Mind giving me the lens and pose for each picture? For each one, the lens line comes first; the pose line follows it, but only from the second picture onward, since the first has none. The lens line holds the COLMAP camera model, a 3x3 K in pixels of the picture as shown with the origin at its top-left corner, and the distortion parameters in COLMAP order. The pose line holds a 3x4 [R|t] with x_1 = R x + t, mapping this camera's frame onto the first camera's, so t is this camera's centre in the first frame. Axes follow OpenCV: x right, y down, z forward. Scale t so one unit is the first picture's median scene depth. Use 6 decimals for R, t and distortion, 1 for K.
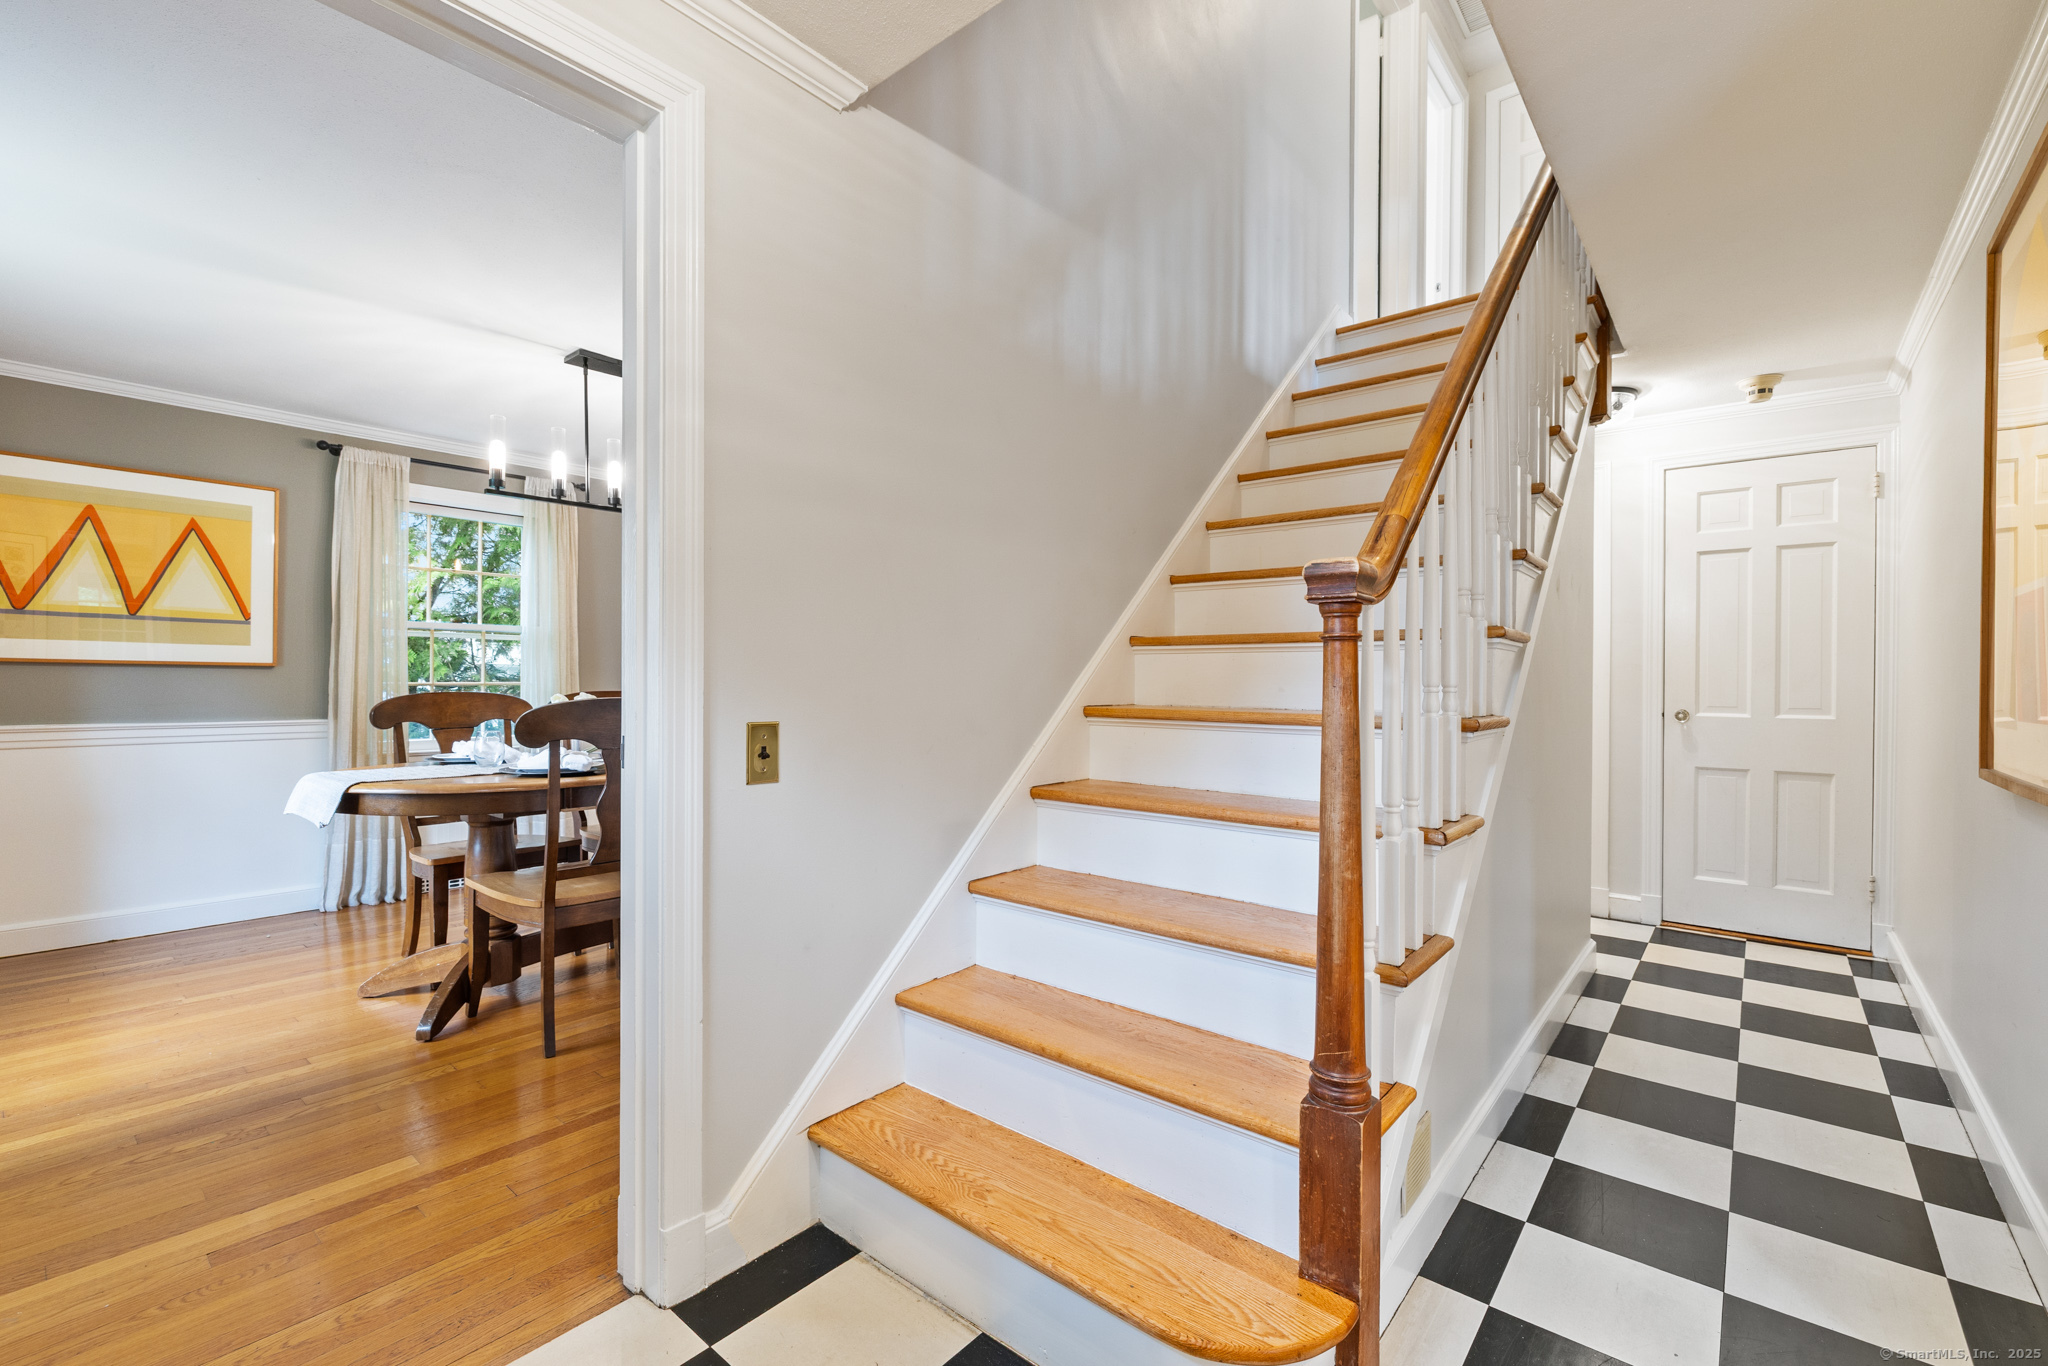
lens RADIAL K [[887.5, 0, 1026.4], [0, 887.5, 684.7], [0, 0, 1]] dist [0.001718, -0.000312]
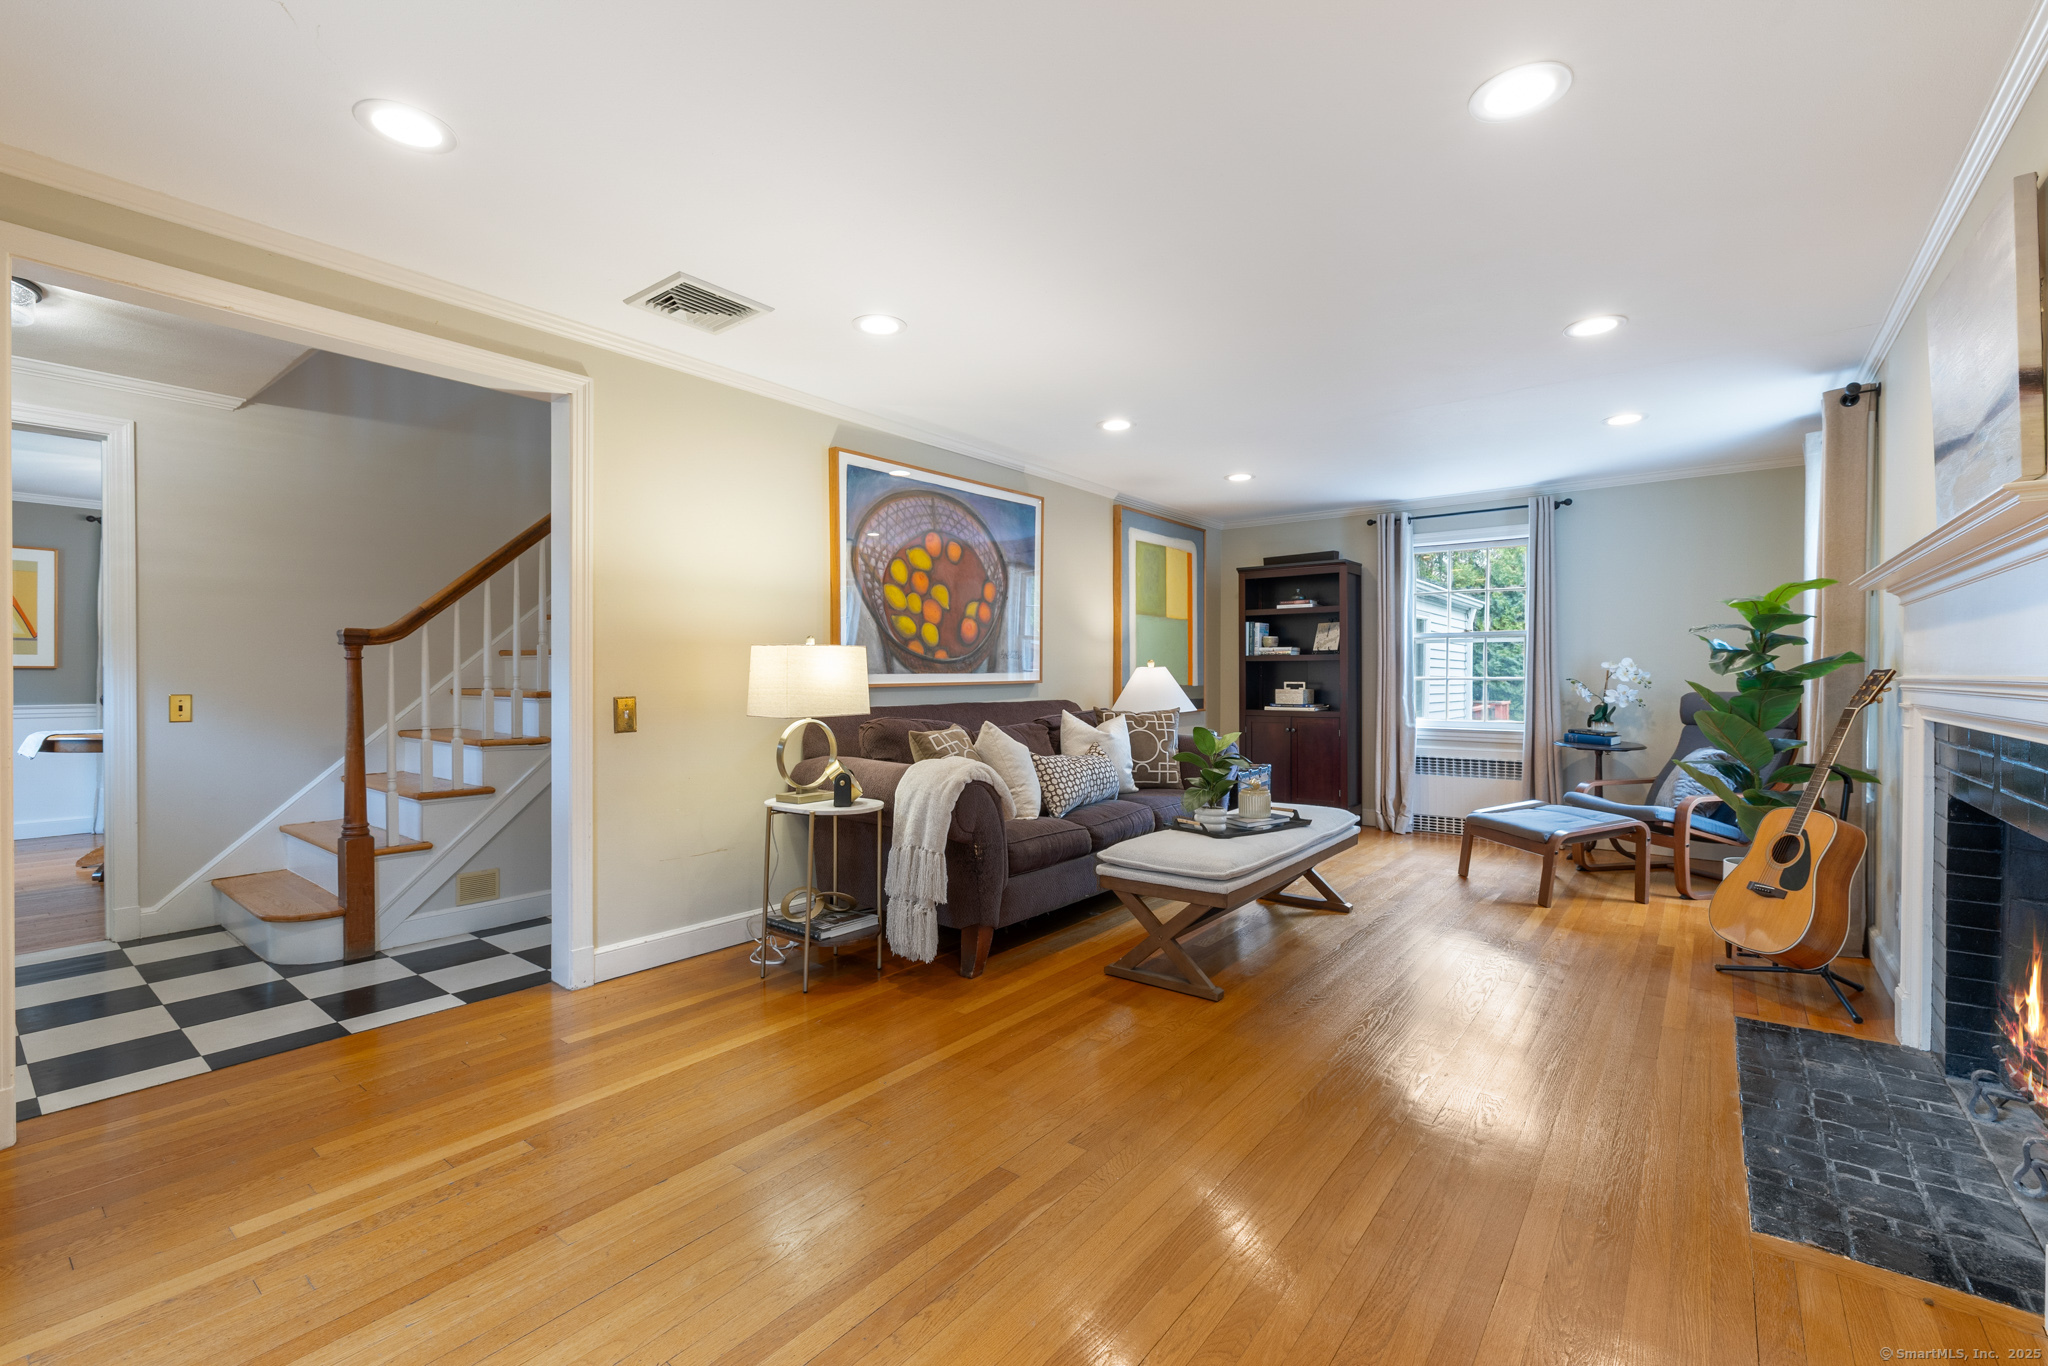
lens RADIAL K [[887.5, 0, 1008.9], [0, 887.5, 676.0], [0, 0, 1]] dist [0.001718, -0.000312]
pose [[0.999630, -0.006709, 0.026377, 1.868493], [0.006797, 0.999972, -0.003237, 0.020722], [-0.026355, 0.003415, 0.999647, -1.392459]]
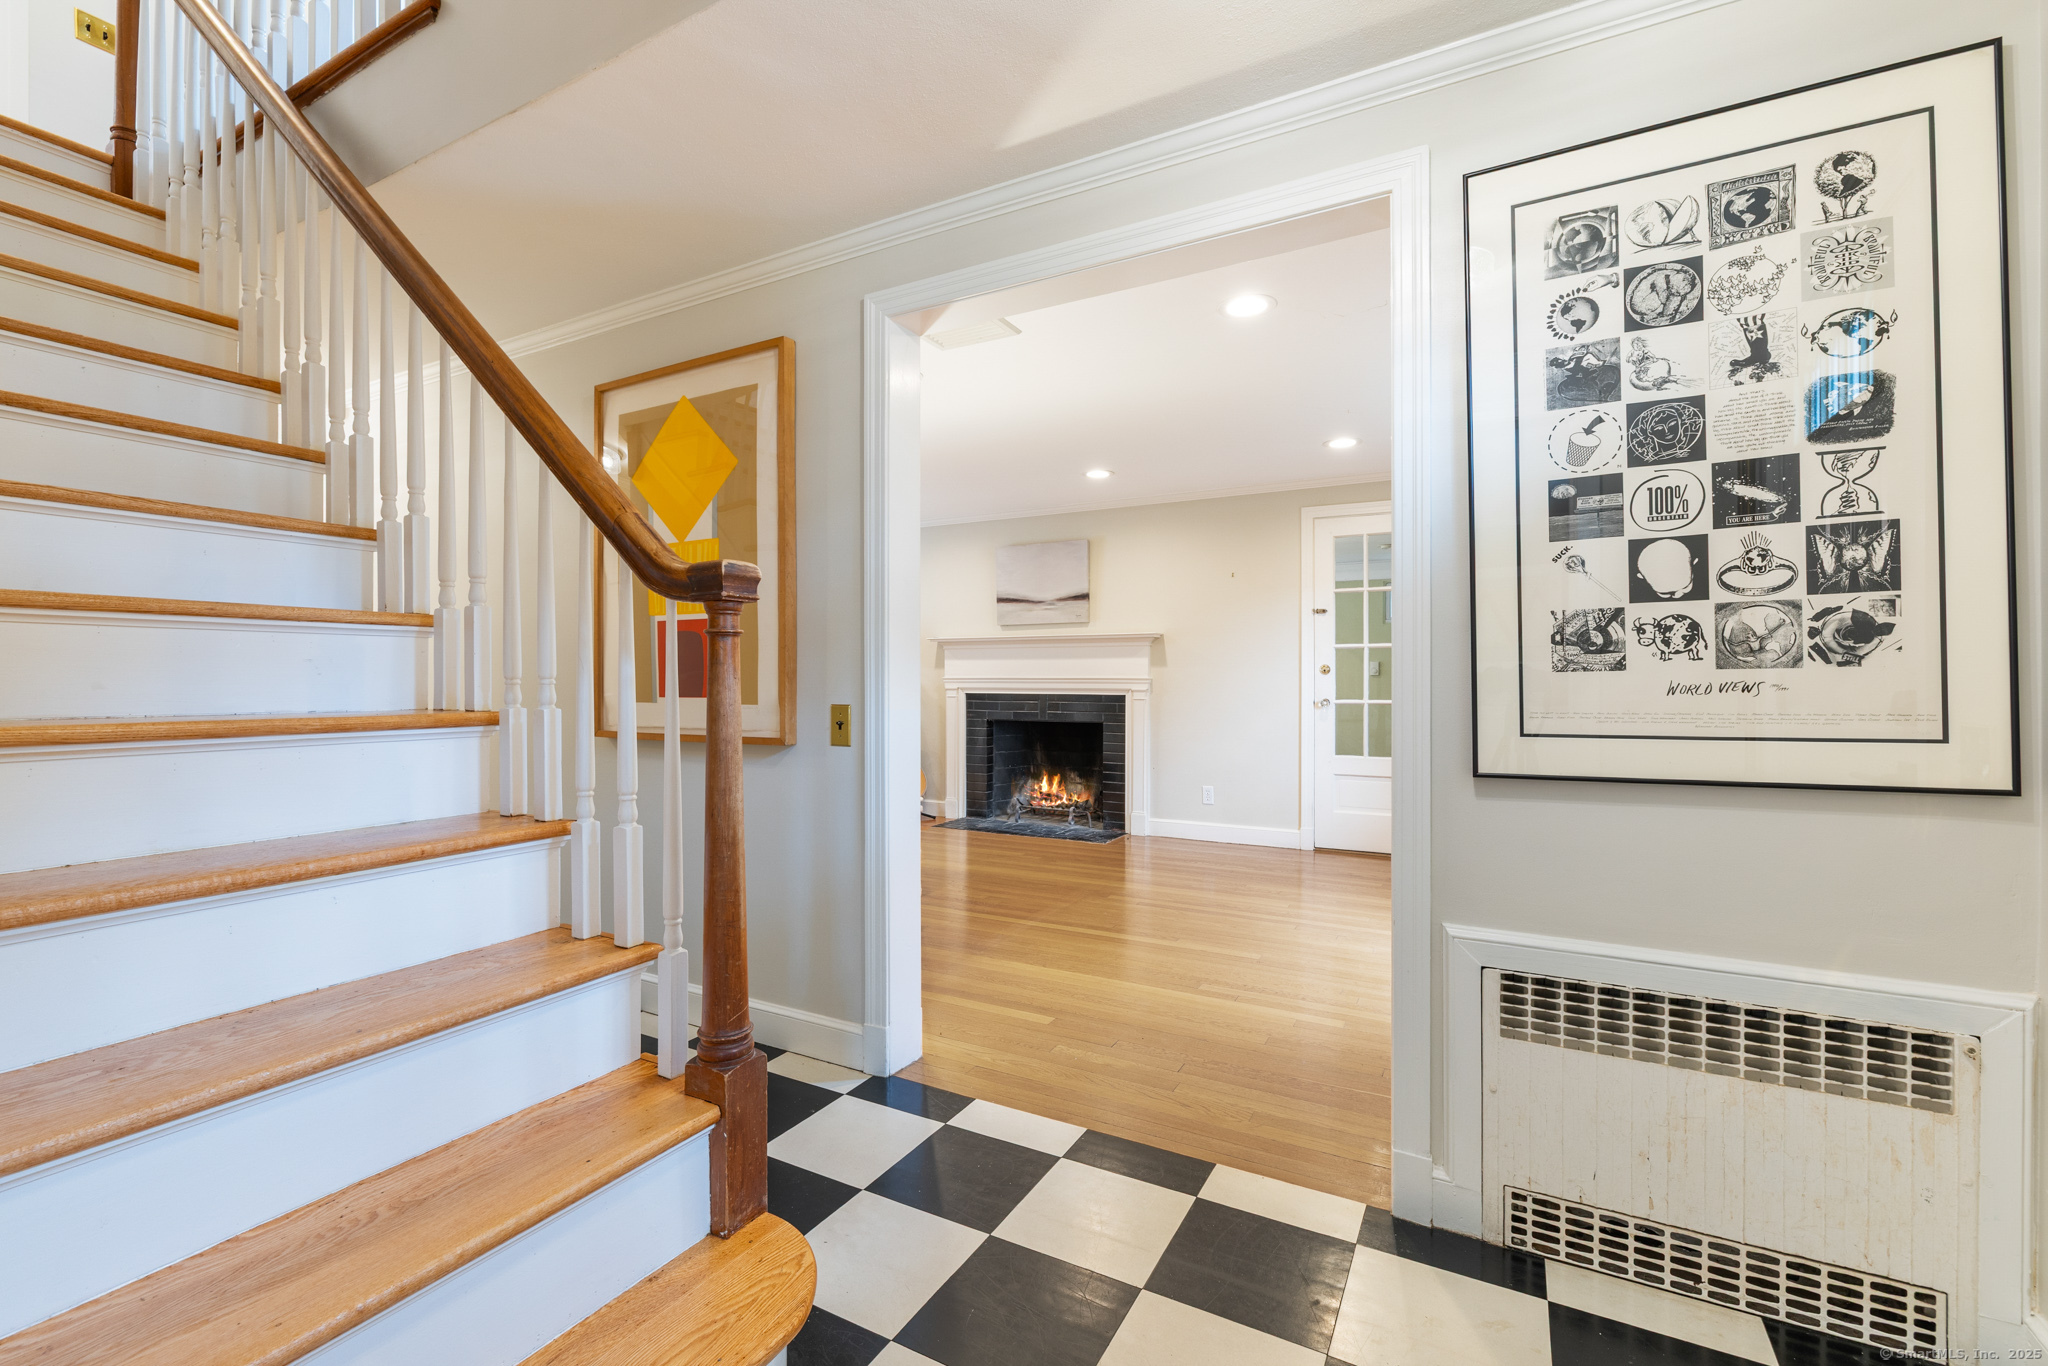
lens RADIAL K [[887.5, 0, 1028.2], [0, 887.5, 674.9], [0, 0, 1]] dist [0.001718, -0.000312]
pose [[-0.198793, -0.004720, 0.980030, -0.556812], [0.003068, 0.999981, 0.005438, -0.004238], [-0.980037, 0.004088, -0.198775, 0.604069]]
